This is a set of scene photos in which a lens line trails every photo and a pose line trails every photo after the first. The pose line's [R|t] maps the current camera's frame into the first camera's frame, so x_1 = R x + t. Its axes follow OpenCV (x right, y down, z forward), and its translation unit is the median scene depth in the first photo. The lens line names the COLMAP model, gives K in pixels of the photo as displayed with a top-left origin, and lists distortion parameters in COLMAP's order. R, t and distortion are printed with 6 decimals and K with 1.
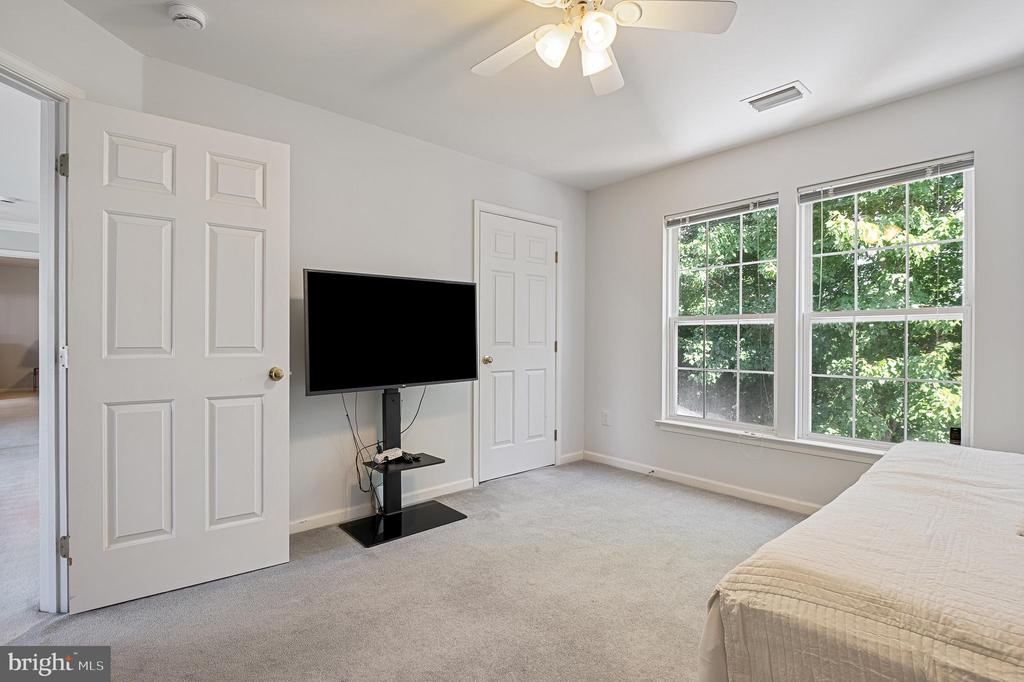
lens RADIAL K [[486.4, 0, 511.4], [0, 486.4, 342.8], [0, 0, 1]] dist [-0.004063, -0.000650]
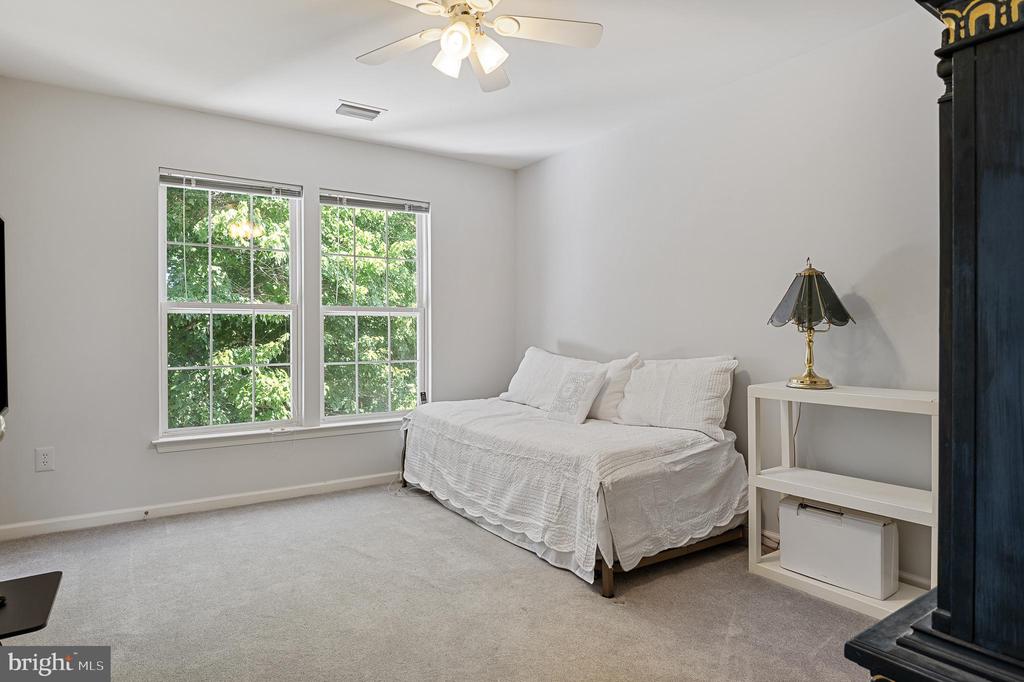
lens RADIAL K [[606.9, 0, 511.6], [0, 606.9, 335.1], [0, 0, 1]] dist [-0.000811, -0.000019]
pose [[0.108308, -0.008955, 0.994077, -0.585205], [0.009167, 0.999926, 0.008008, -0.003958], [-0.994075, 0.008246, 0.108382, 0.378064]]
